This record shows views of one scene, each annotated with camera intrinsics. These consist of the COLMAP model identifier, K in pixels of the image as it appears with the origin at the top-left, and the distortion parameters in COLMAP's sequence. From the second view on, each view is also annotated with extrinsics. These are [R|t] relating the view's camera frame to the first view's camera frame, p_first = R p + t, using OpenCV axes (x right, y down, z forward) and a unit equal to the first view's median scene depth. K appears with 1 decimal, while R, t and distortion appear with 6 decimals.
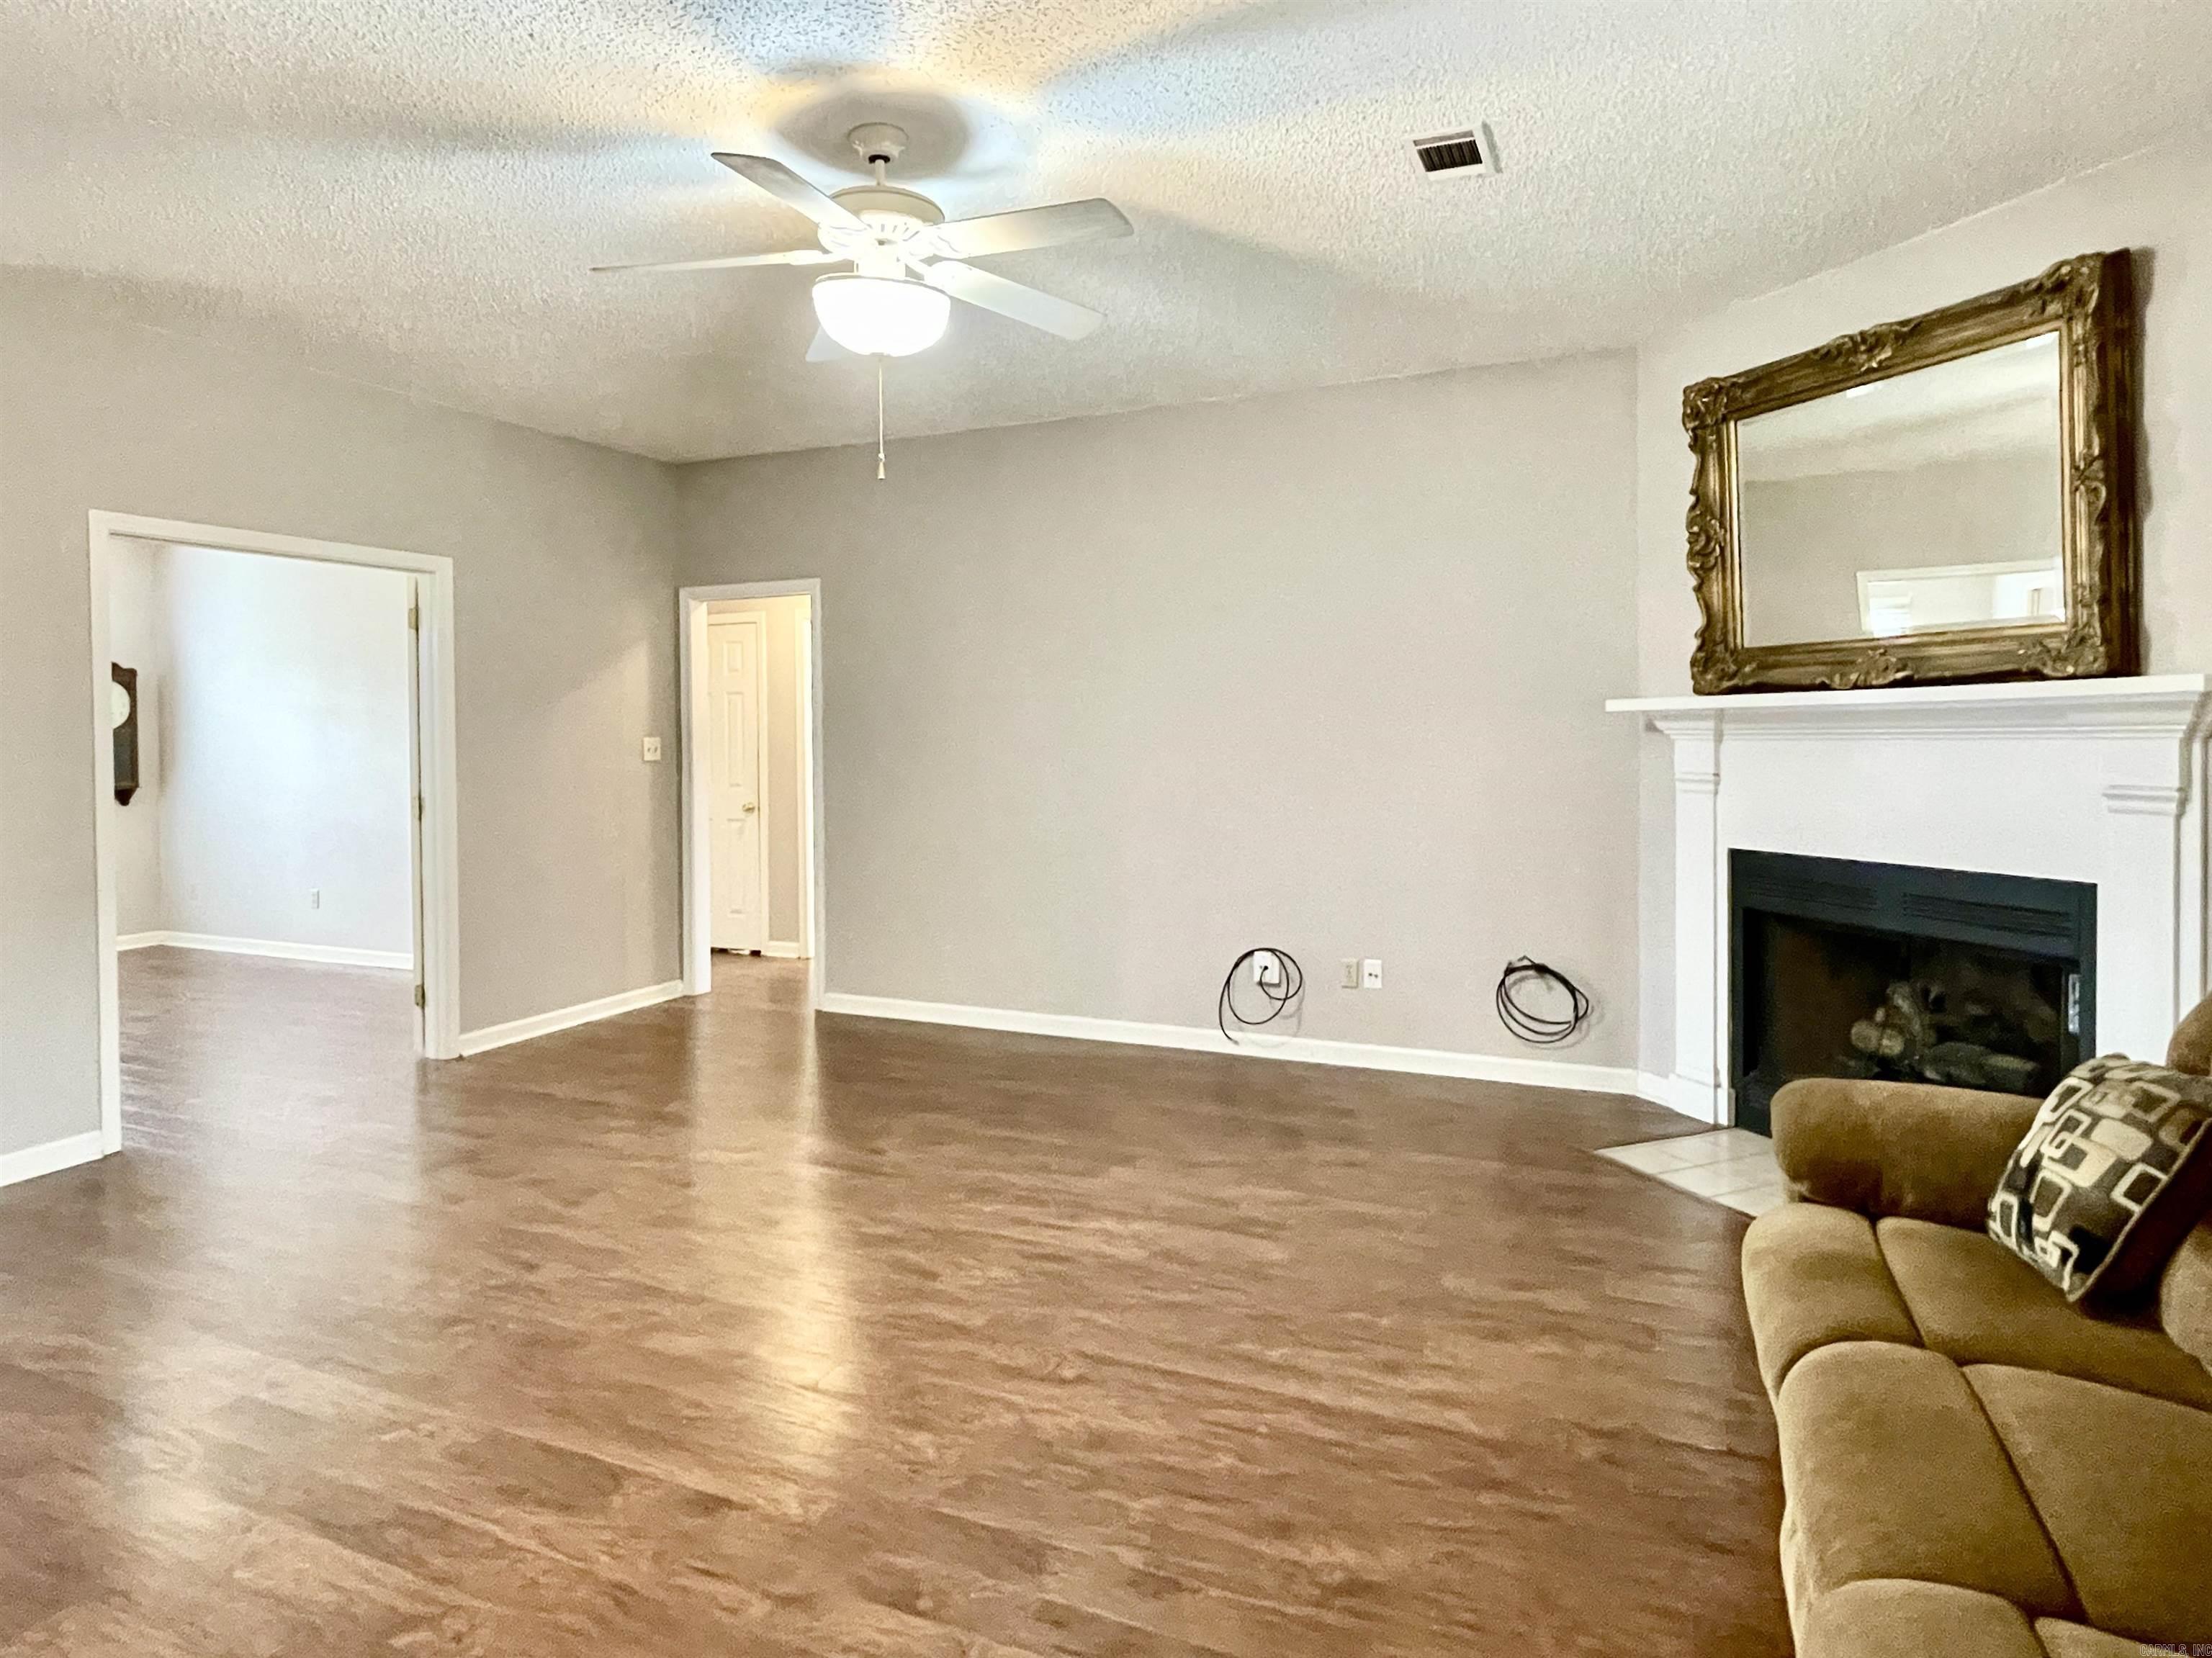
lens RADIAL K [[1246.0, 0, 1101.7], [0, 1246.0, 739.2], [0, 0, 1]] dist [-0.003518, -0.001483]
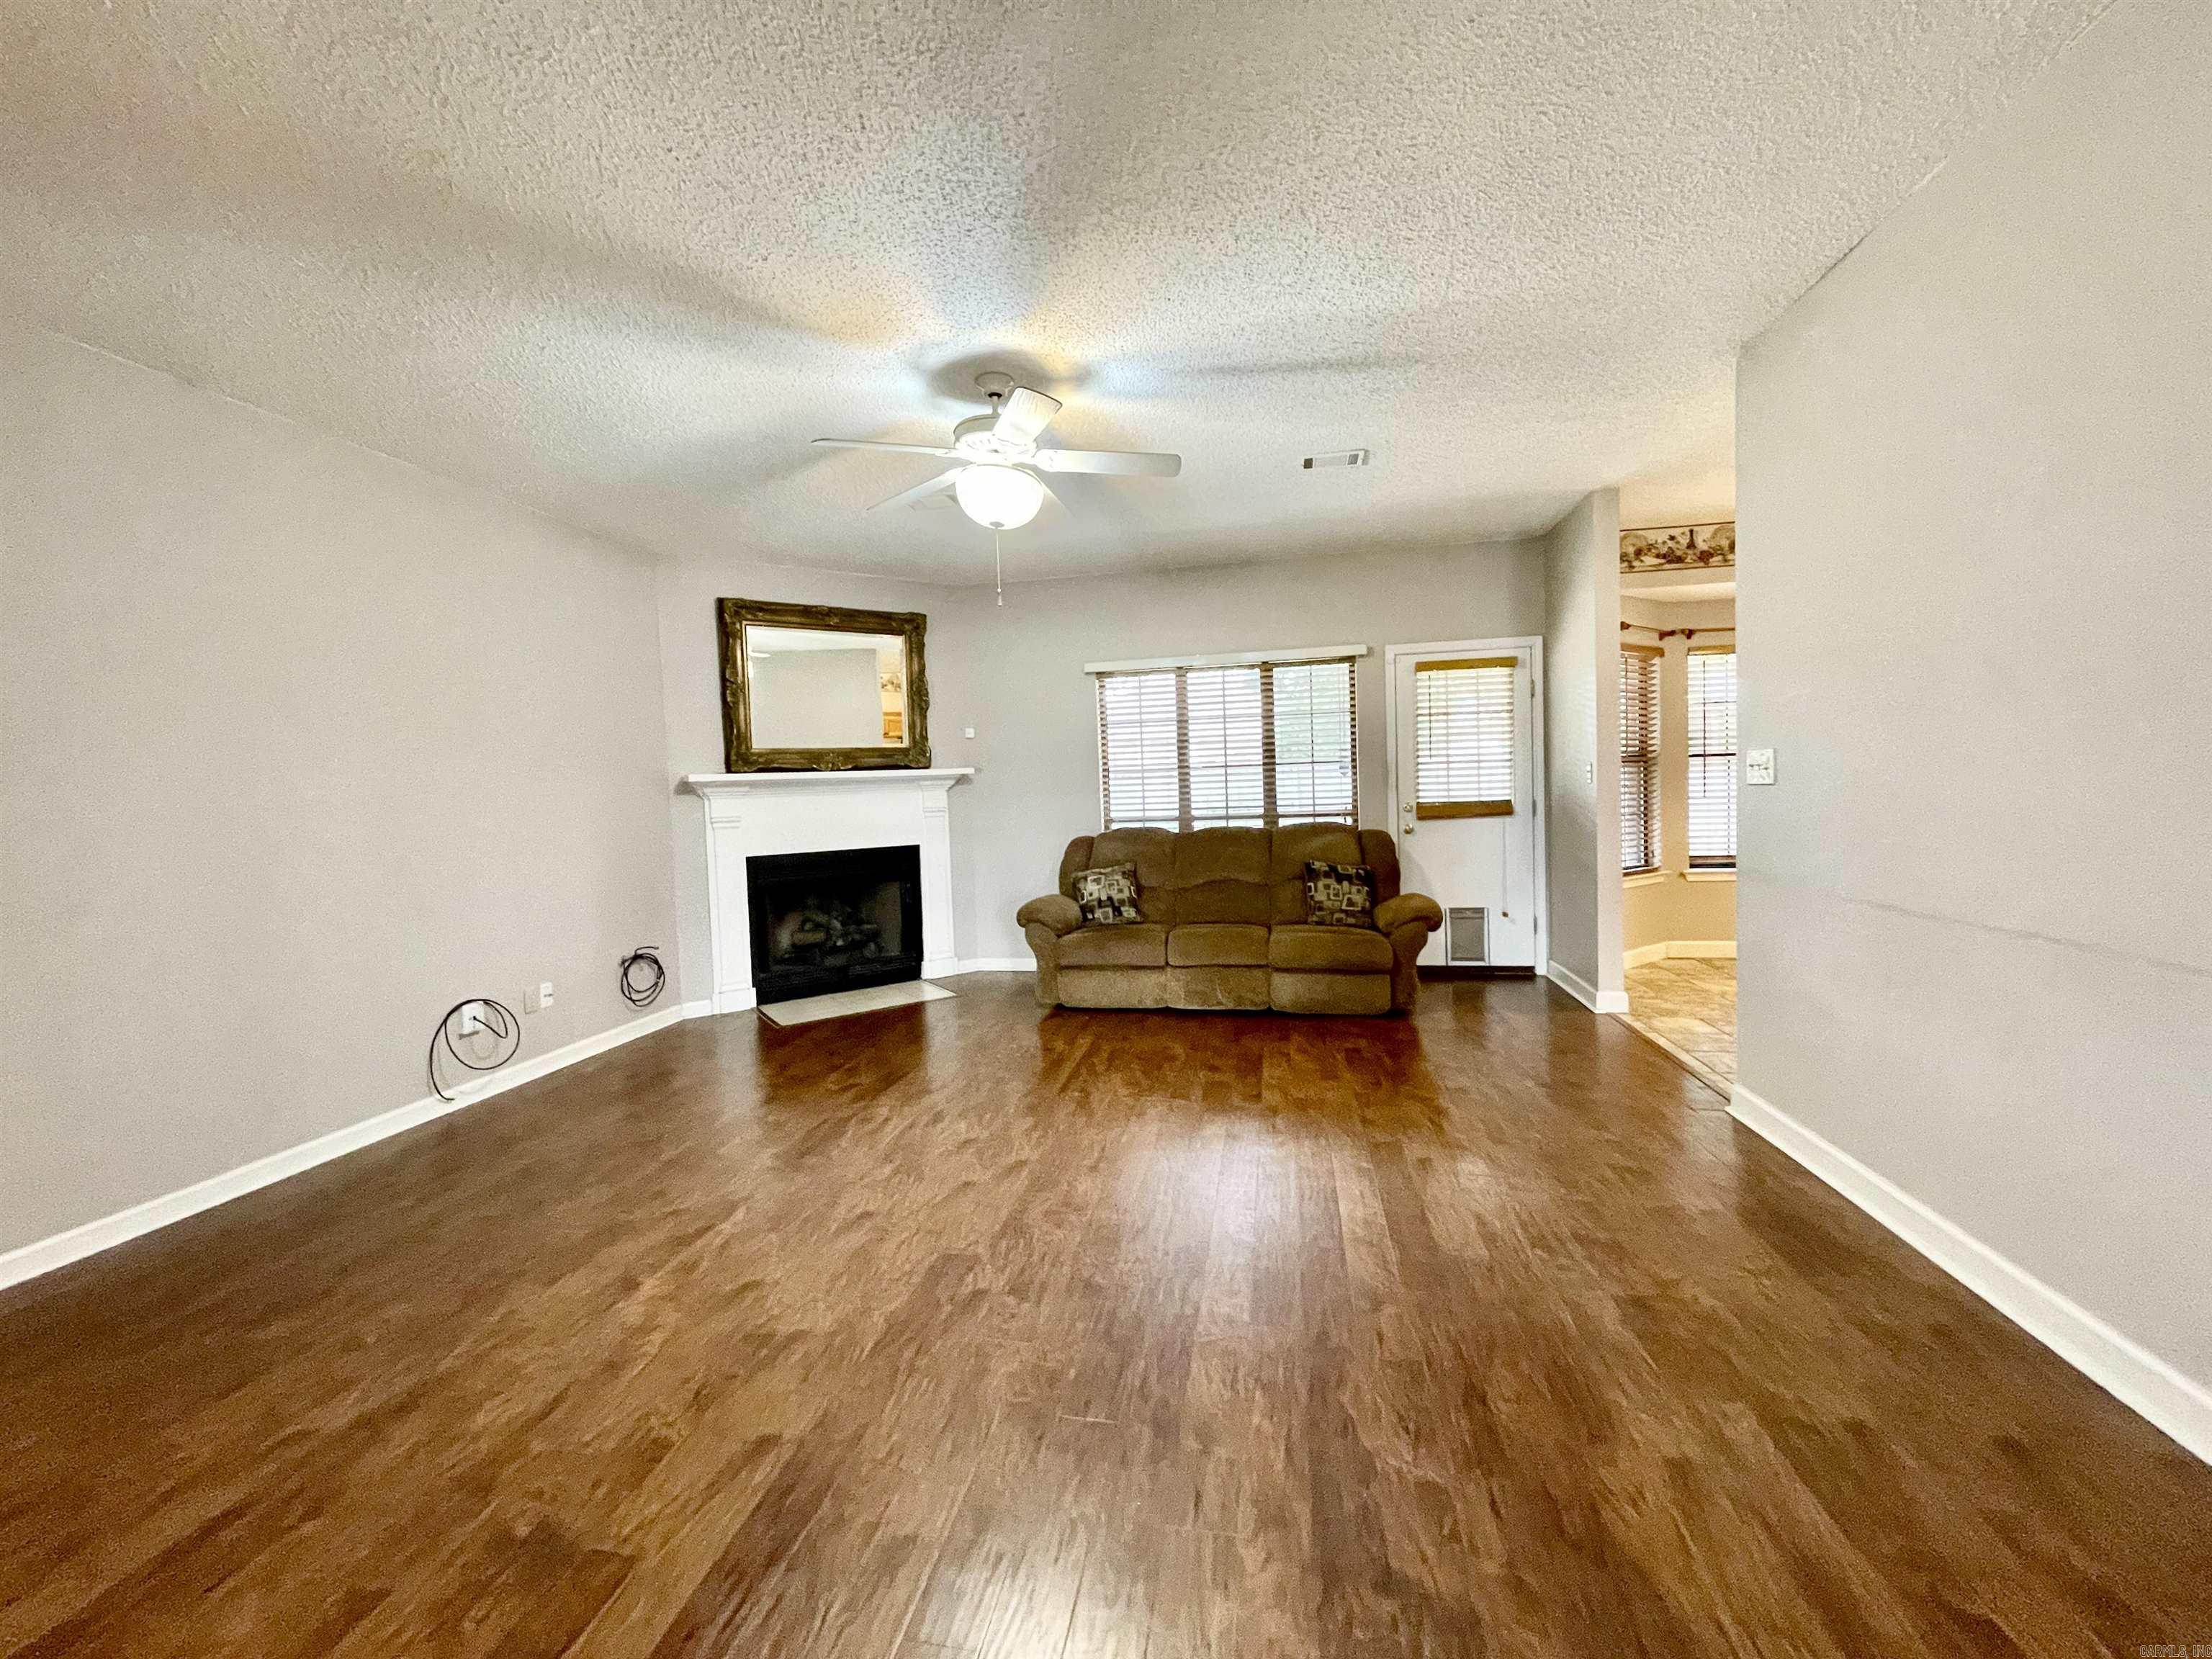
lens RADIAL K [[877.3, 0, 1076.4], [0, 877.3, 822.5], [0, 0, 1]] dist [0.000678, 0.000021]
pose [[-0.191530, -0.020902, 0.981264, -1.135461], [0.042718, 0.998648, 0.029610, 0.026167], [-0.980557, 0.047588, -0.190379, 1.015945]]
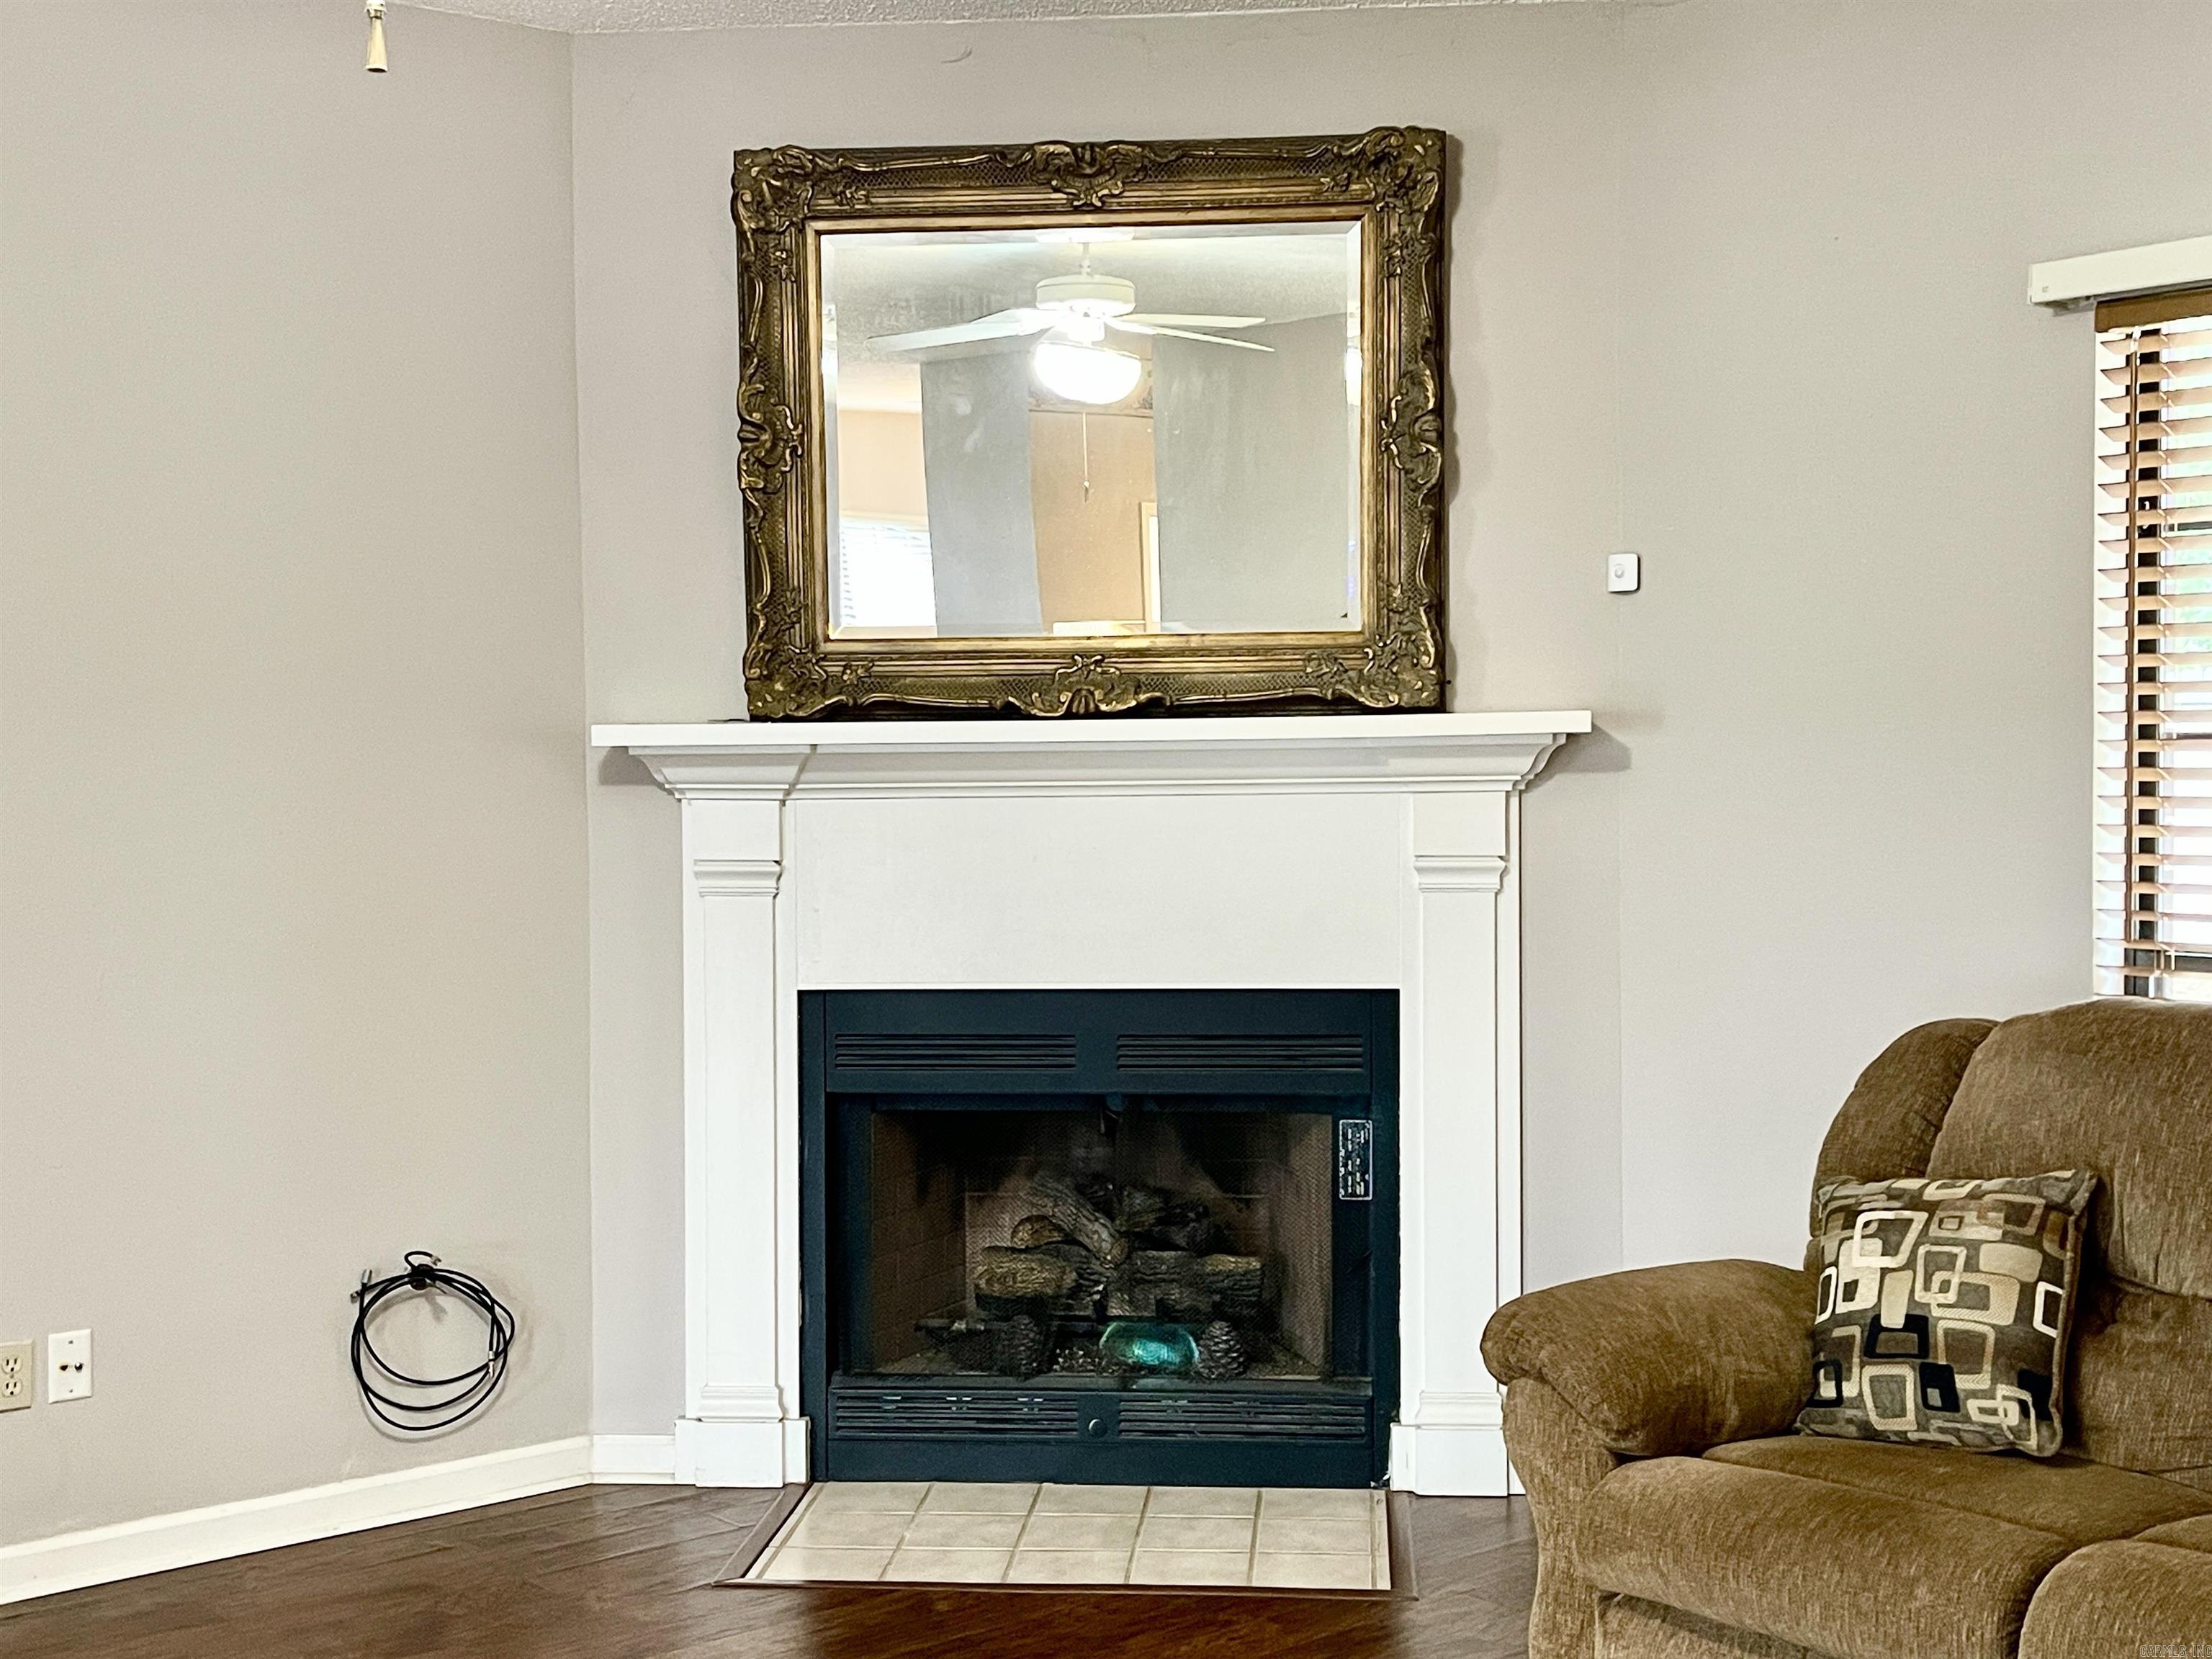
lens RADIAL K [[2641.0, 0, 1106.0], [0, 2641.0, 829.5], [0, 0, 1]] dist [0.276824, -0.918046]
pose [[0.452880, -0.019782, 0.891352, -0.675522], [0.008164, 0.999804, 0.018041, -0.008462], [-0.891534, -0.000894, 0.452953, 0.435063]]
